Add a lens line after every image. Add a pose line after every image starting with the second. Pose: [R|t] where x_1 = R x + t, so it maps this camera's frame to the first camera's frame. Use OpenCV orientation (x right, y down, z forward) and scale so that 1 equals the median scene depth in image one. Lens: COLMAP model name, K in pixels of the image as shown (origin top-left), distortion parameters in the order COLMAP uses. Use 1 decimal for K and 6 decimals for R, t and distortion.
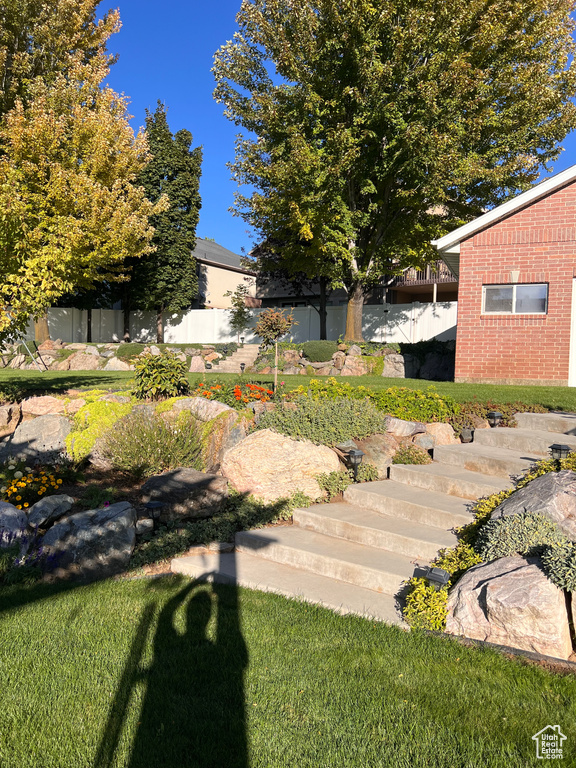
lens RADIAL K [[572.8, 0, 282.6], [0, 572.8, 396.4], [0, 0, 1]] dist [0.053834, -0.064139]
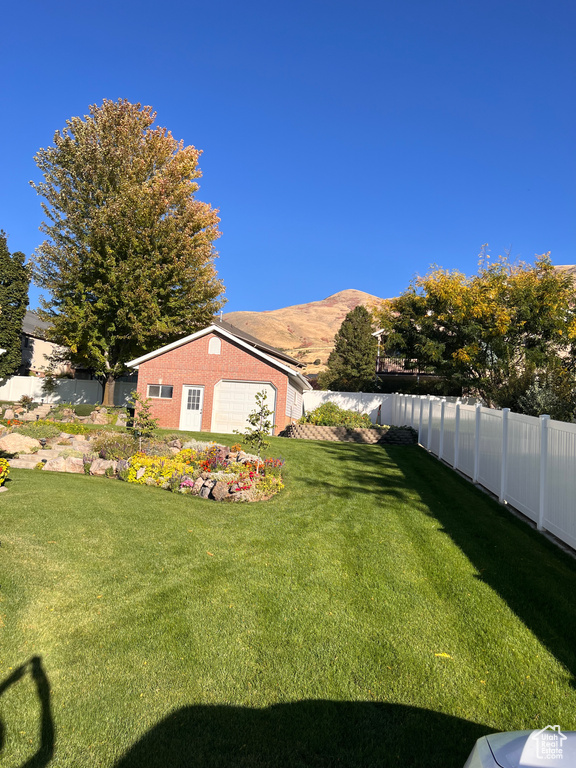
lens RADIAL K [[572.8, 0, 287.3], [0, 572.8, 389.0], [0, 0, 1]] dist [0.053834, -0.064139]
pose [[0.963775, 0.061514, 0.259525, 0.228886], [-0.029583, 0.991691, -0.125194, 0.068194], [-0.265070, 0.112982, 0.957587, -0.991989]]
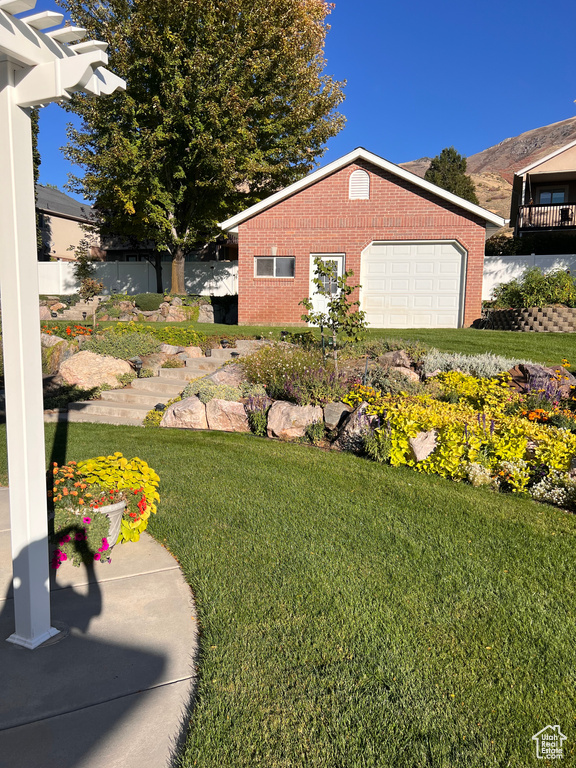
lens RADIAL K [[572.8, 0, 281.9], [0, 572.8, 394.0], [0, 0, 1]] dist [0.053834, -0.064139]
pose [[0.972208, -0.039806, 0.230710, 0.055458], [0.020123, 0.996001, 0.087049, 0.019059], [-0.233252, -0.079987, 0.969121, -0.332471]]
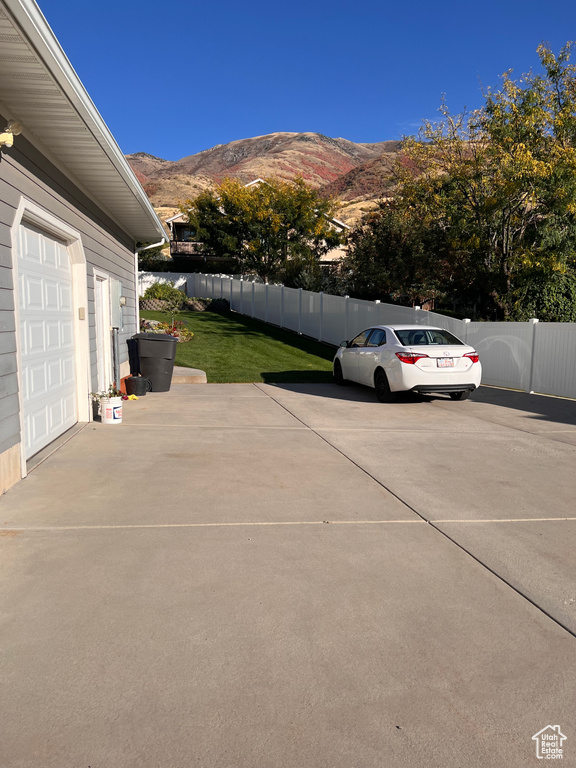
lens RADIAL K [[572.8, 0, 281.6], [0, 572.8, 396.6], [0, 0, 1]] dist [0.053834, -0.064139]
pose [[0.767527, -0.098770, 0.633361, -0.338977], [0.035493, 0.993090, 0.111856, 0.103971], [-0.640033, -0.063373, 0.765730, -1.502773]]
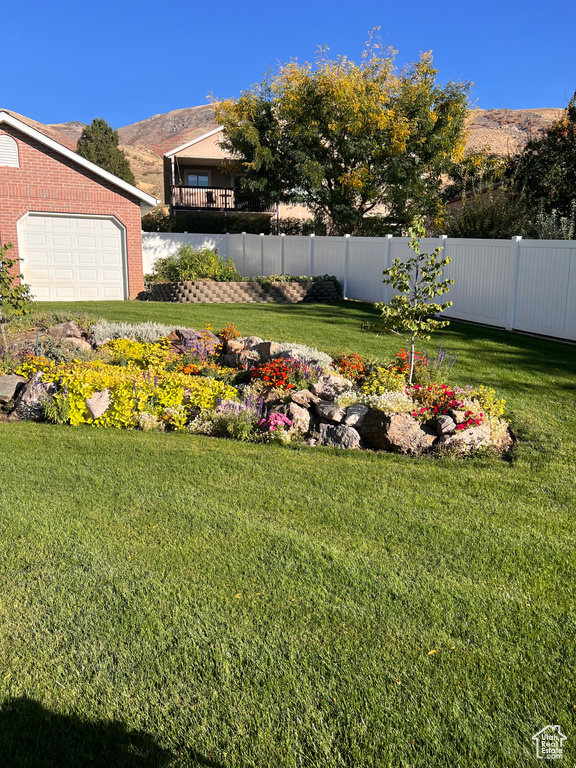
lens RADIAL K [[572.8, 0, 281.4], [0, 572.8, 392.5], [0, 0, 1]] dist [0.053834, -0.064139]
pose [[0.705515, -0.142055, 0.694312, 0.027650], [0.051124, 0.987354, 0.150062, 0.022075], [-0.706849, -0.070375, 0.703855, -0.395077]]
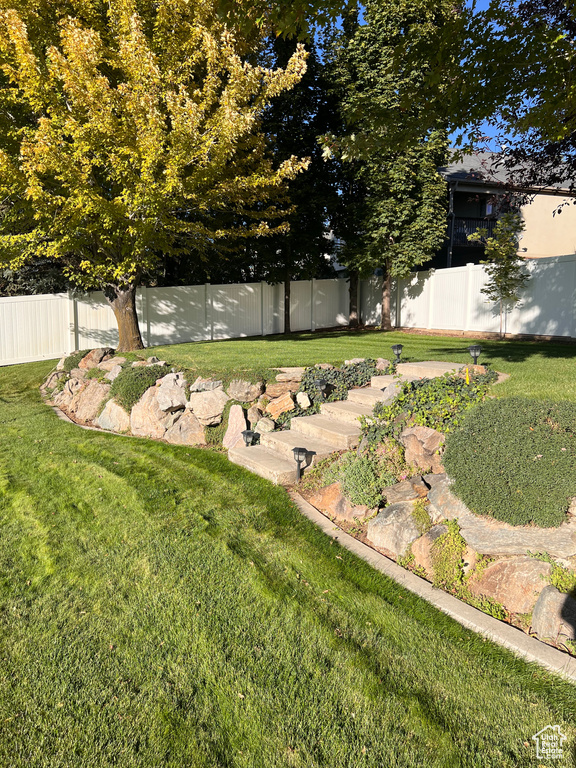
lens RADIAL K [[572.8, 0, 286.1], [0, 572.8, 388.9], [0, 0, 1]] dist [0.053834, -0.064139]
pose [[0.803505, 0.039529, -0.593983, 0.142895], [-0.005176, 0.998219, 0.059429, -0.123470], [0.595275, -0.044677, 0.802279, 0.845348]]
